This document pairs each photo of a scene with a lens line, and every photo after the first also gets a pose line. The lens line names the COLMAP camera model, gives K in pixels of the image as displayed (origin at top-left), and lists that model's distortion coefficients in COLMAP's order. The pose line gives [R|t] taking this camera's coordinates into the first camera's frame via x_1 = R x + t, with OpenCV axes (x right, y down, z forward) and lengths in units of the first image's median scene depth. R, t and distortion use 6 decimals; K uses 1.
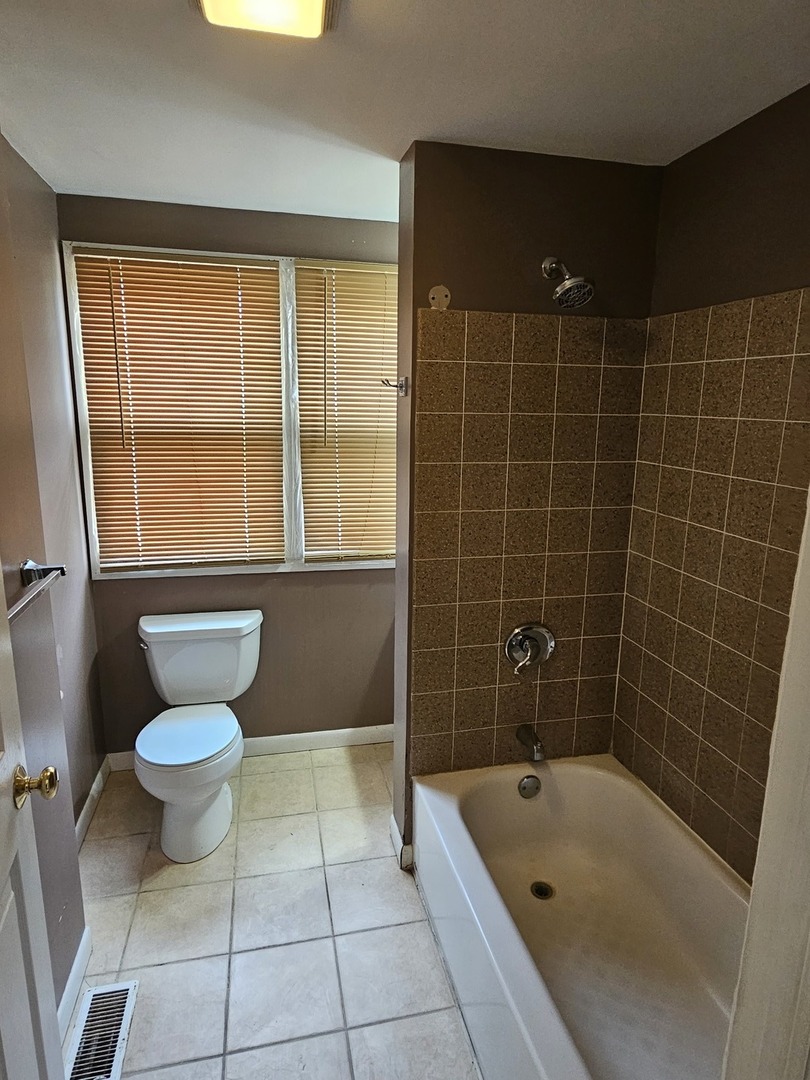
lens RADIAL K [[637.7, 0, 405.7], [0, 637.7, 533.9], [0, 0, 1]] dist [0.001090, -0.001234]
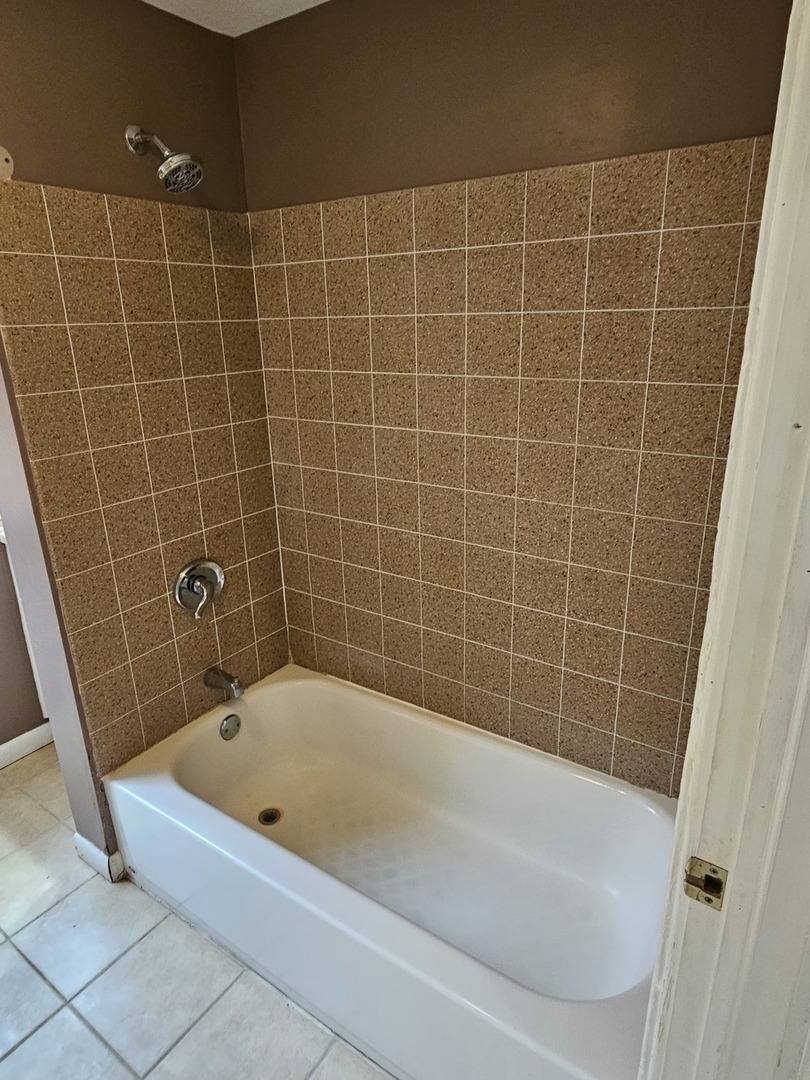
lens RADIAL K [[637.7, 0, 405.7], [0, 637.7, 533.9], [0, 0, 1]] dist [0.001090, -0.001234]
pose [[0.731835, -0.248979, 0.634371, -0.159077], [0.174925, 0.968313, 0.178244, -0.007158], [-0.658649, -0.019478, 0.752198, 0.127097]]
